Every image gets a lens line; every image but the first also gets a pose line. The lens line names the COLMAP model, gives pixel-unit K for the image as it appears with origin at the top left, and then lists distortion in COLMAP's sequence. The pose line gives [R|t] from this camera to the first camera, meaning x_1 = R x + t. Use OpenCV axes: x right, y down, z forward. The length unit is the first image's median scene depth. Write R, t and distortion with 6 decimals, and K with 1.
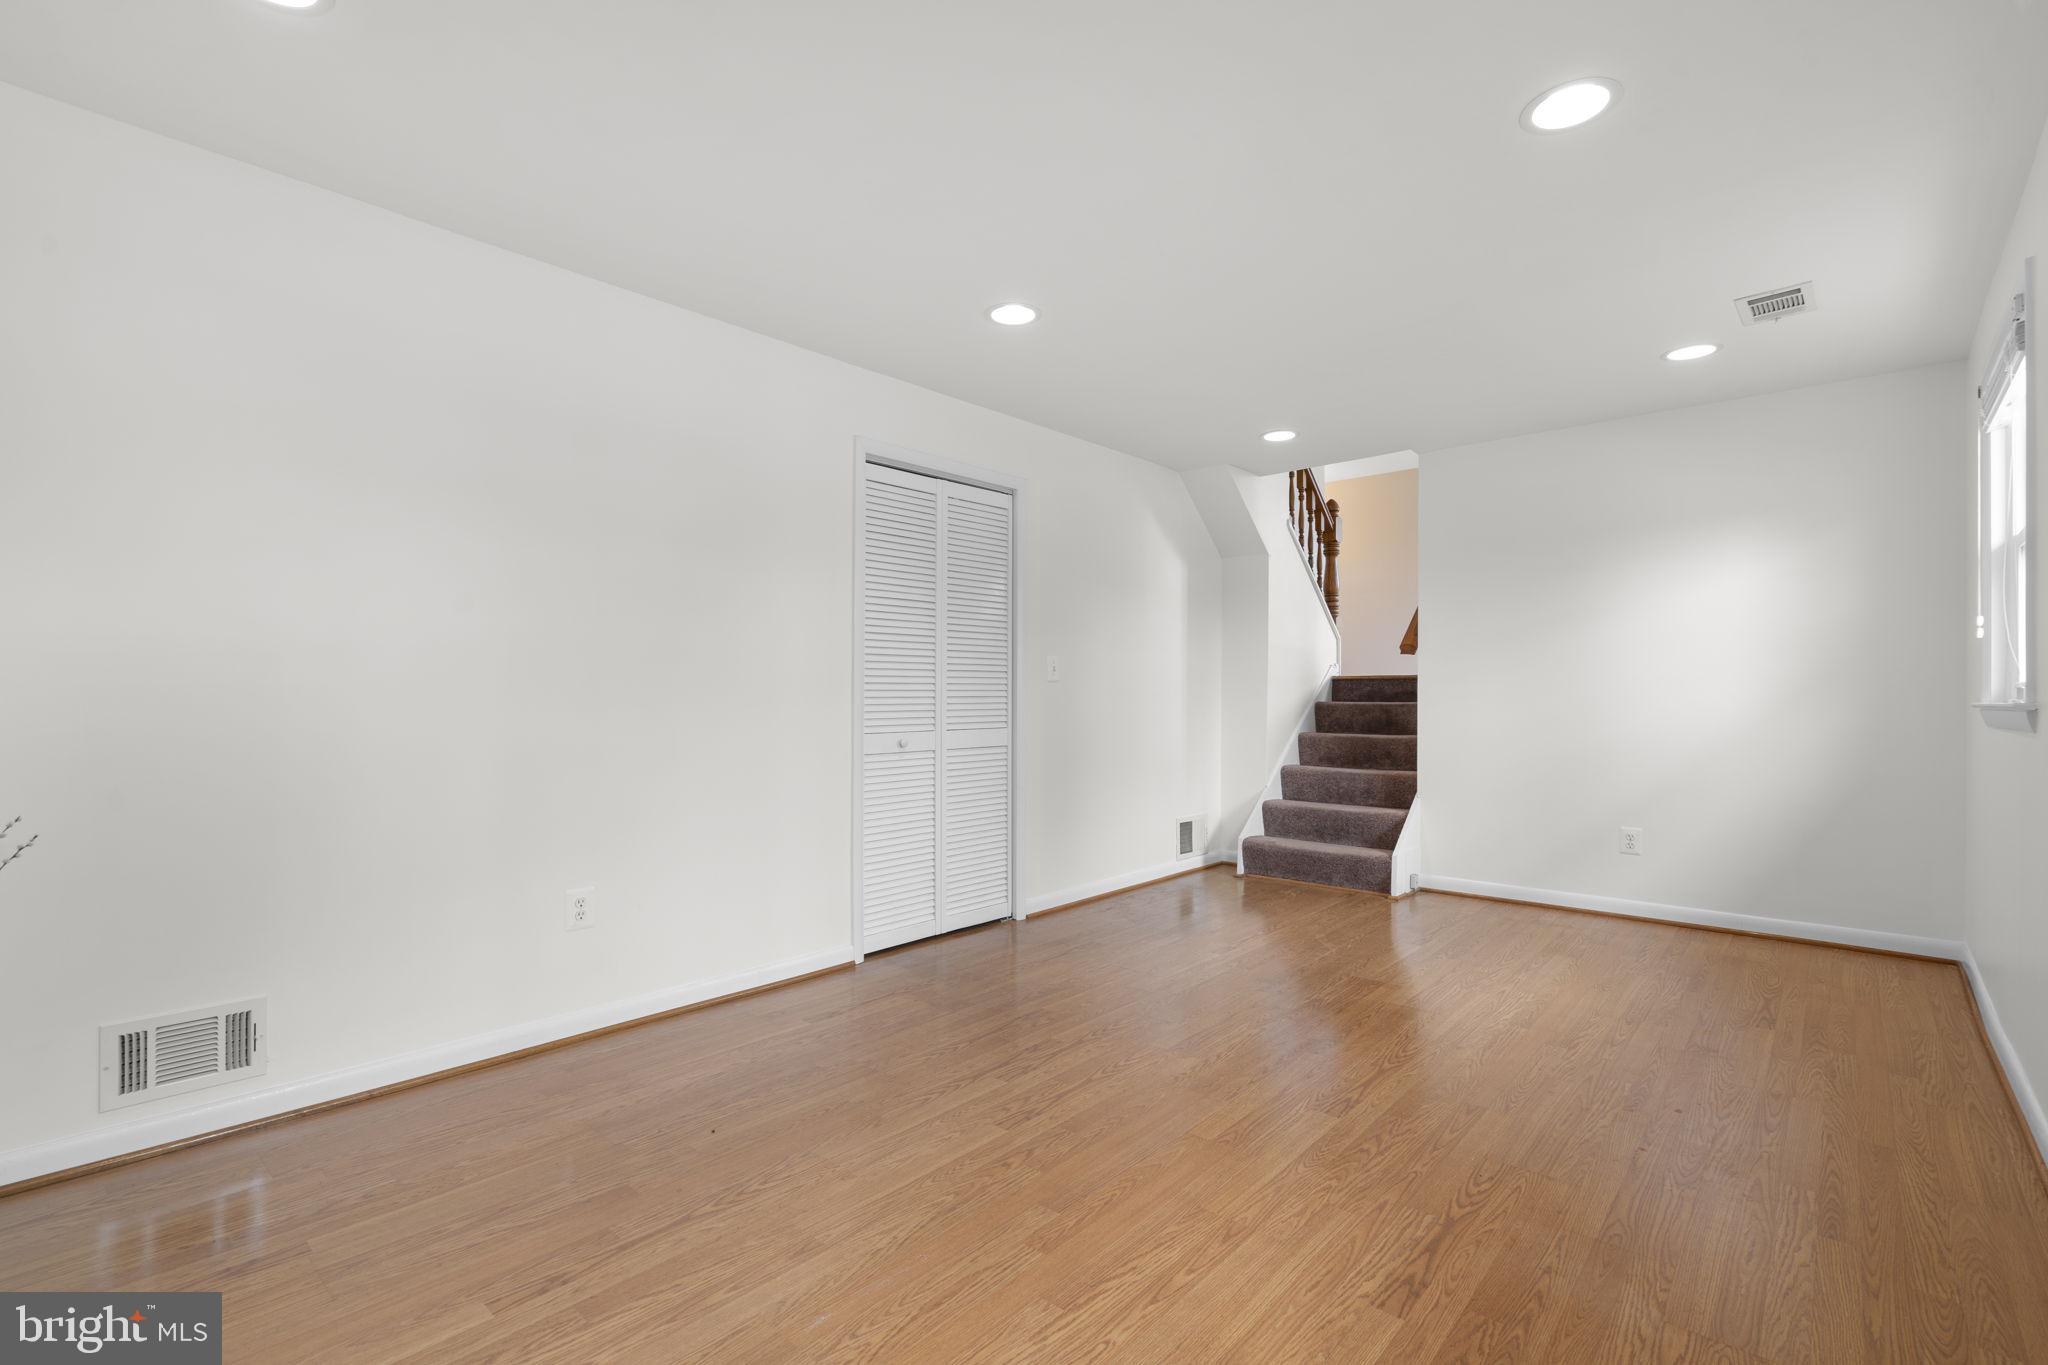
lens RADIAL K [[923.8, 0, 1021.6], [0, 923.8, 692.2], [0, 0, 1]] dist [-0.007425, 0.000930]
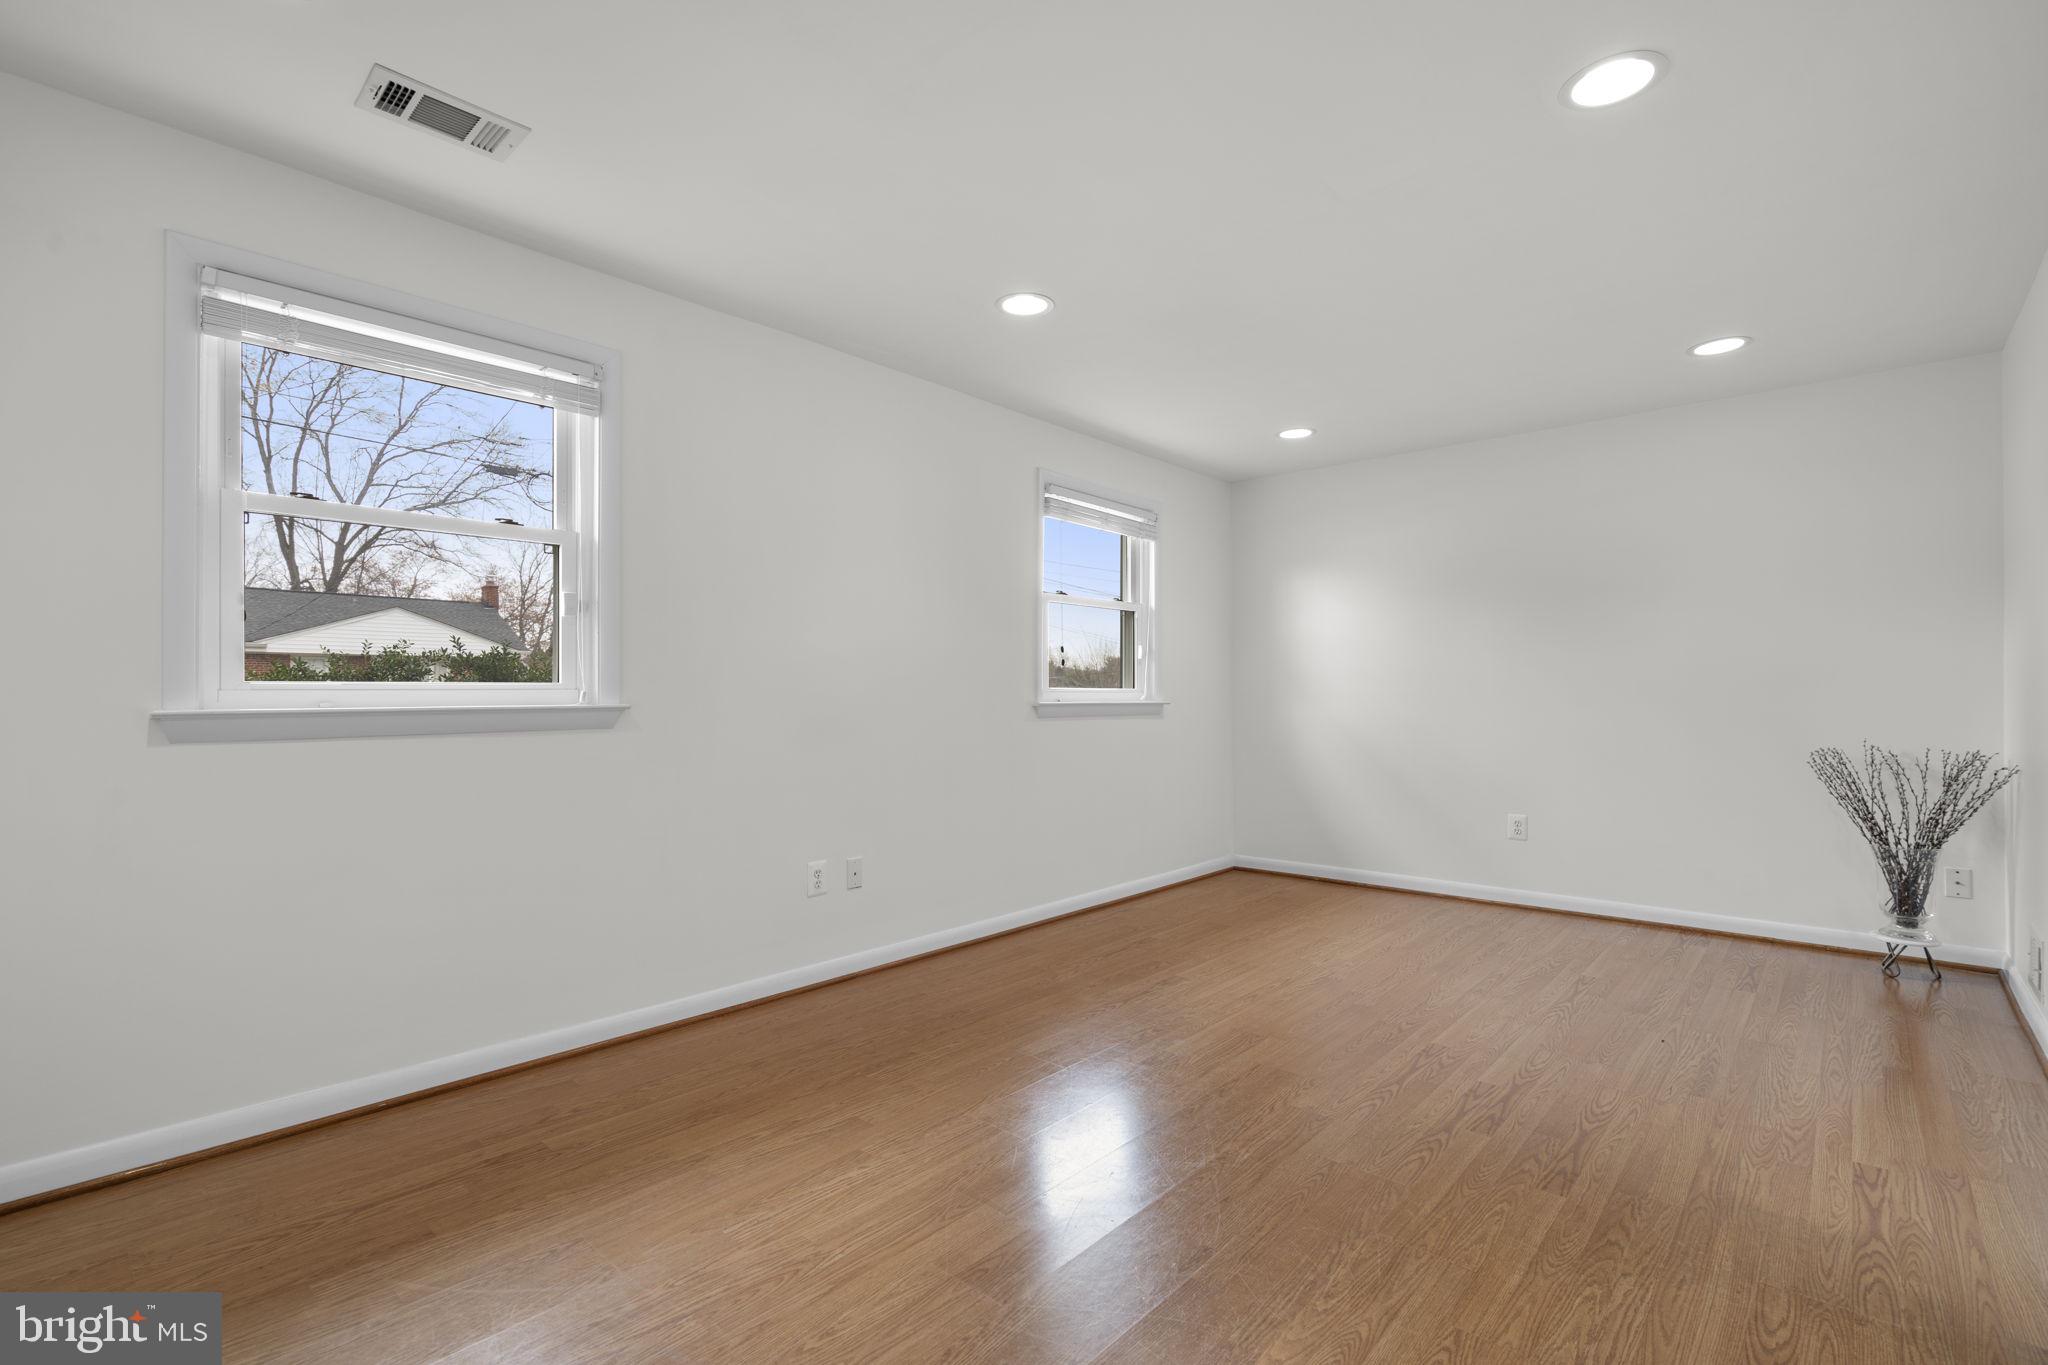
lens RADIAL K [[923.8, 0, 1024.3], [0, 923.8, 687.5], [0, 0, 1]] dist [-0.007425, 0.000930]
pose [[-0.999989, 0.001203, 0.004602, 0.451931], [0.001145, 0.999921, -0.012534, 0.003993], [-0.004616, -0.012529, -0.999911, 1.912960]]
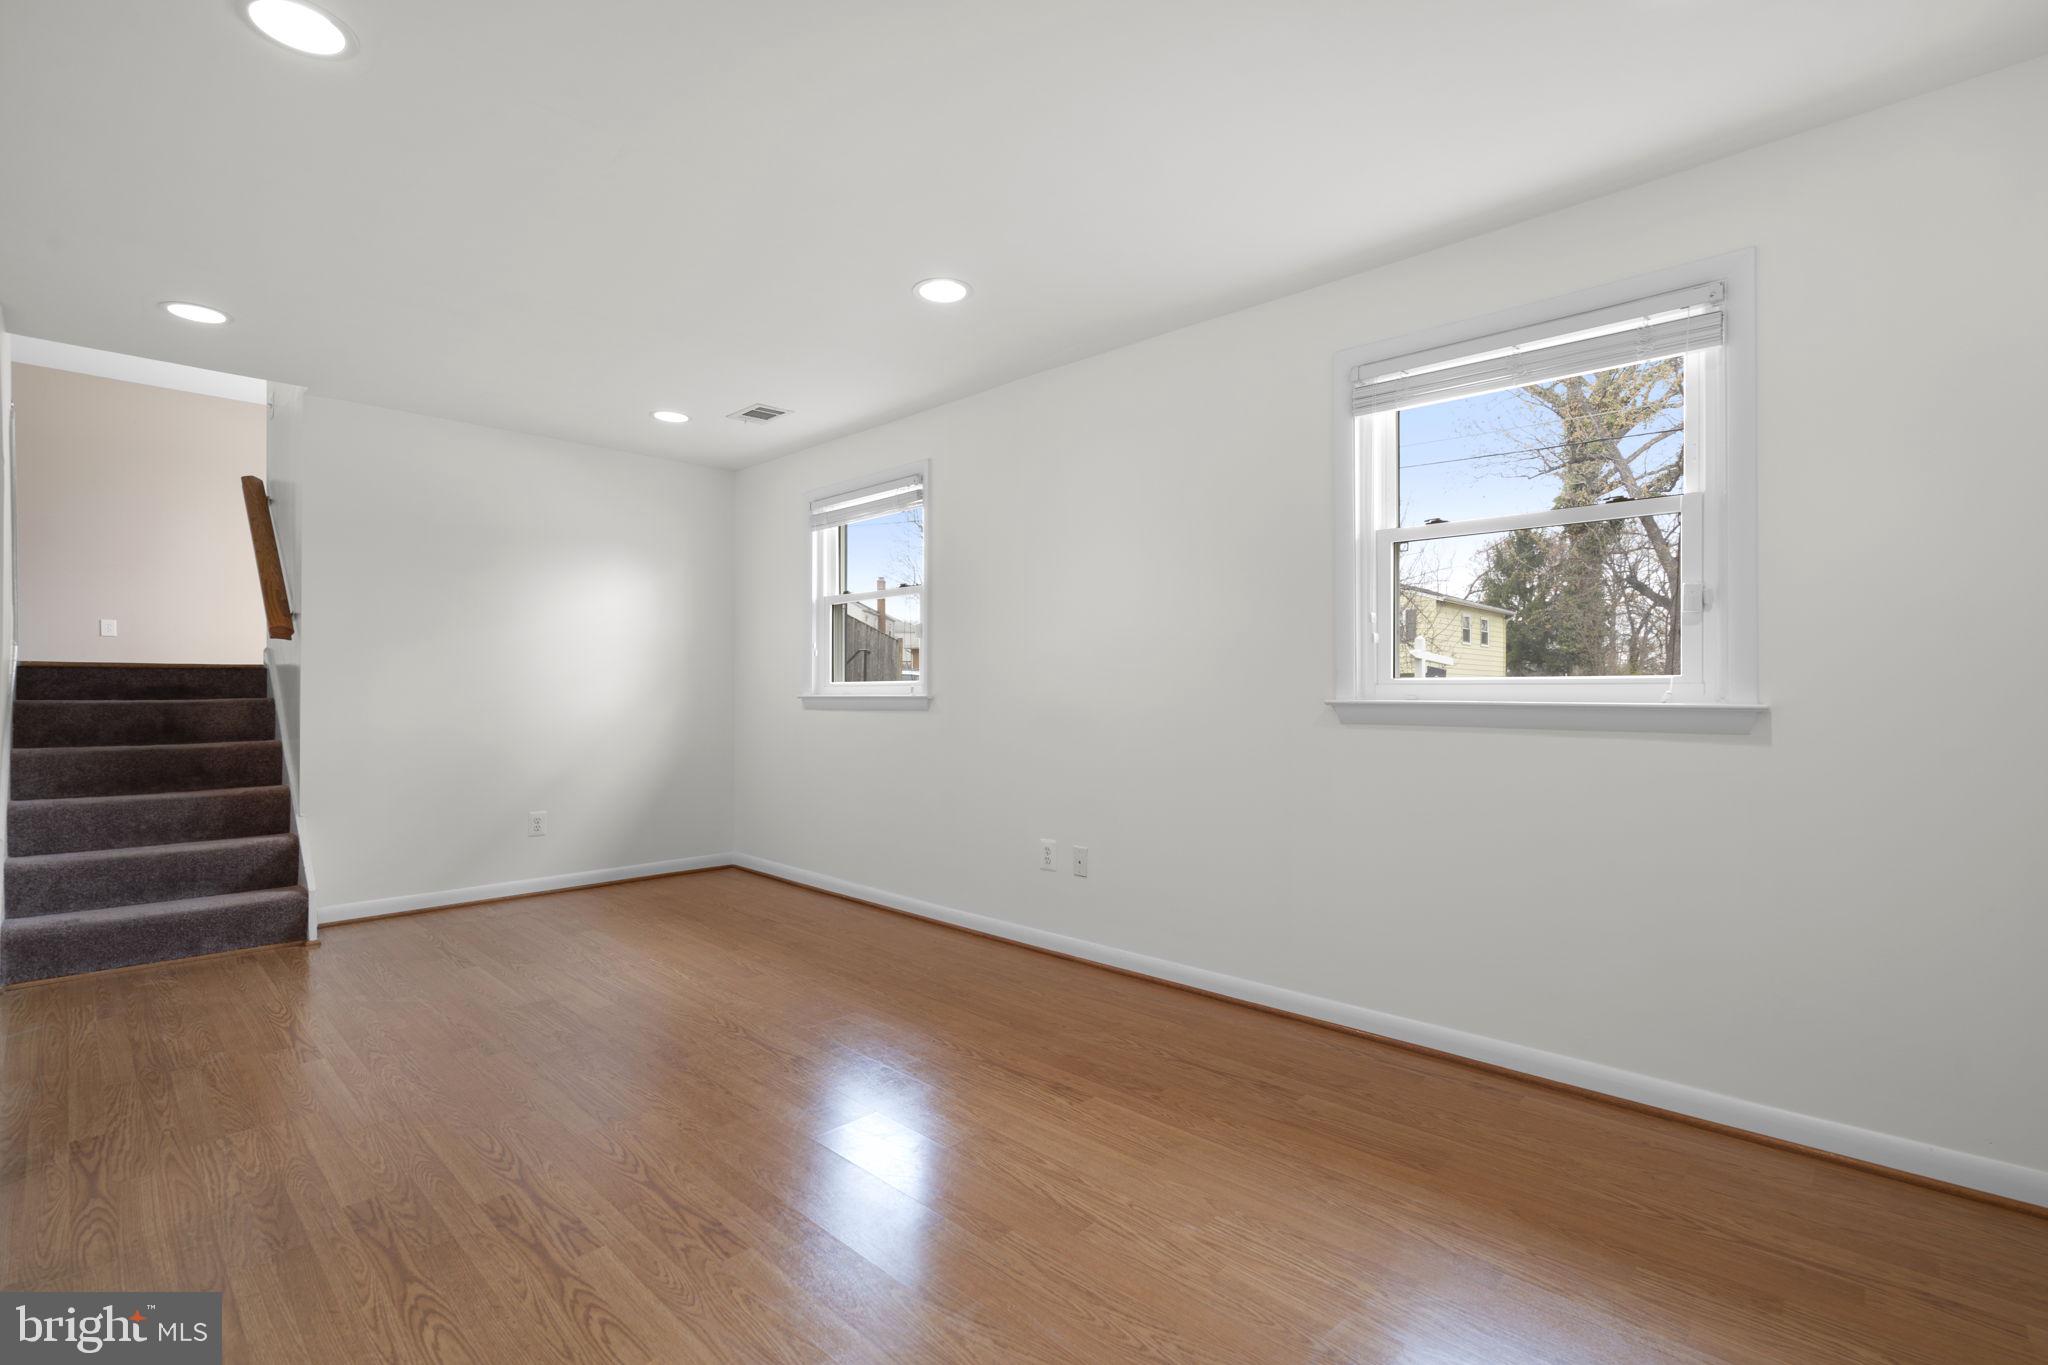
lens RADIAL K [[923.8, 0, 1023.4], [0, 923.8, 685.2], [0, 0, 1]] dist [-0.007425, 0.000930]
pose [[0.033334, 0.004968, 0.999432, -0.667902], [-0.004726, 0.999977, -0.004813, -0.000309], [-0.999433, -0.004563, 0.033356, 0.626779]]
